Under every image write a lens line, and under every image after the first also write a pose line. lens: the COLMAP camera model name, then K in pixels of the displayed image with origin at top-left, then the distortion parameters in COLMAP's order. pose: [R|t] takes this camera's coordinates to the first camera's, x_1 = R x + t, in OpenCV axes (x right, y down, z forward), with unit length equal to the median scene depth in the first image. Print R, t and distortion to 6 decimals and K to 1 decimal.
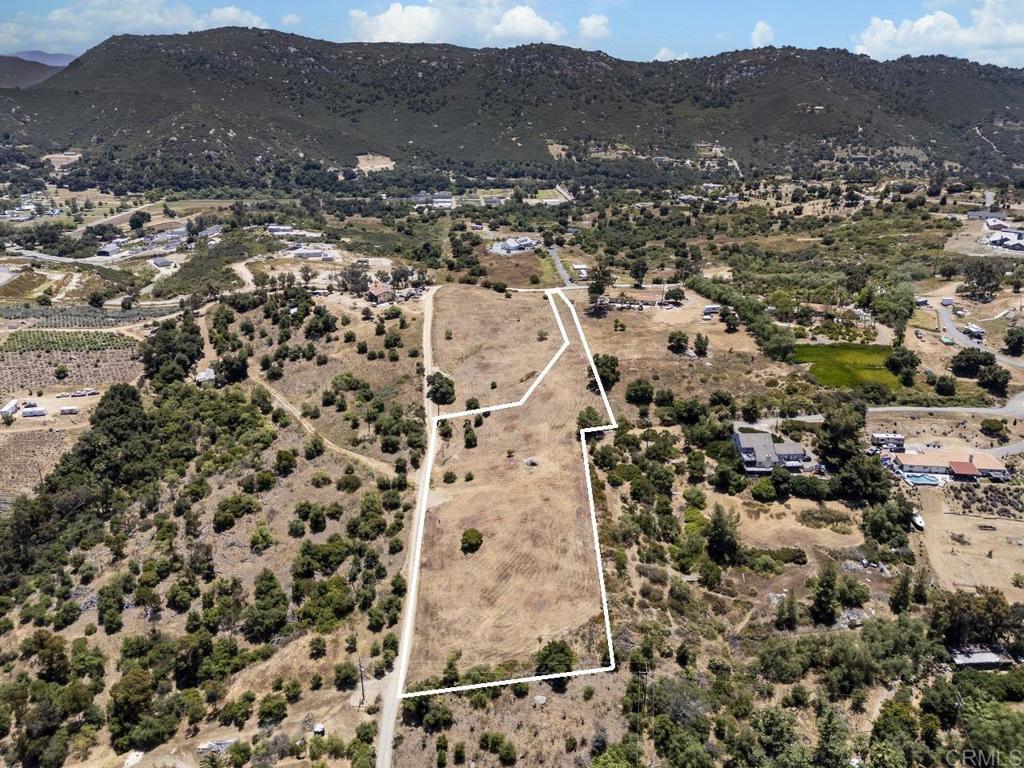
lens RADIAL K [[752.4, 0, 512.0], [0, 752.4, 384.0], [0, 0, 1]] dist [0.075548, -0.074121]
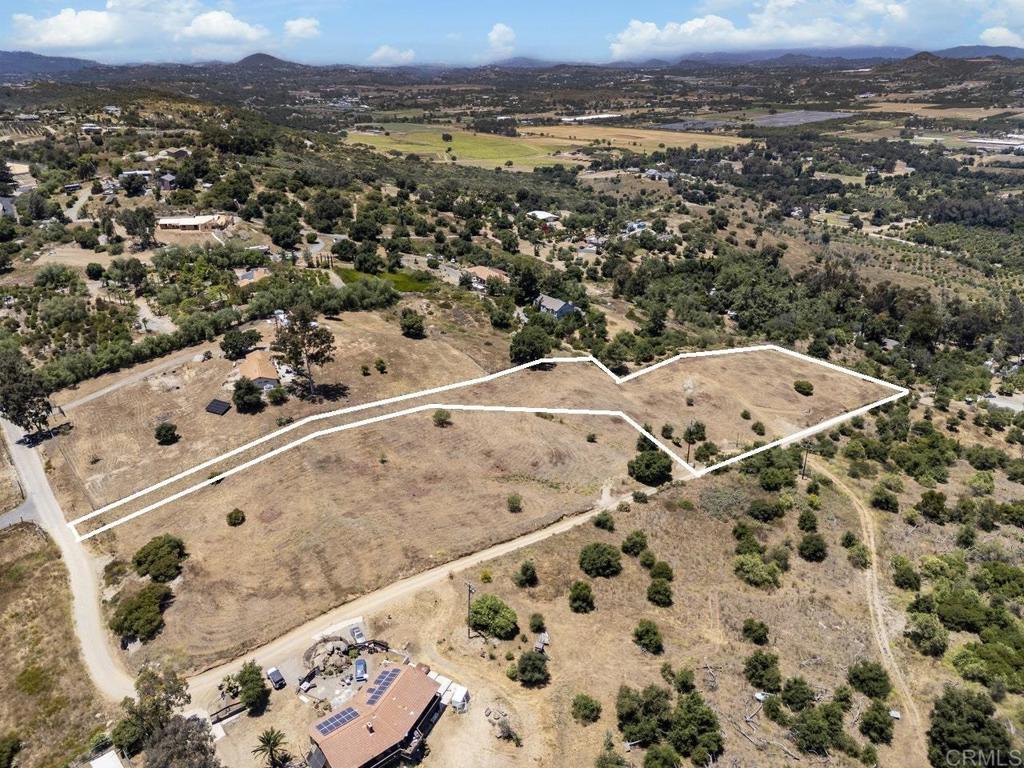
lens RADIAL K [[752.4, 0, 512.0], [0, 752.4, 384.0], [0, 0, 1]] dist [0.075548, -0.074121]
pose [[-0.598963, -0.333214, 0.728157, -0.545183], [0.301615, 0.748471, 0.590610, -0.545713], [-0.741804, 0.573376, -0.347804, 1.457925]]
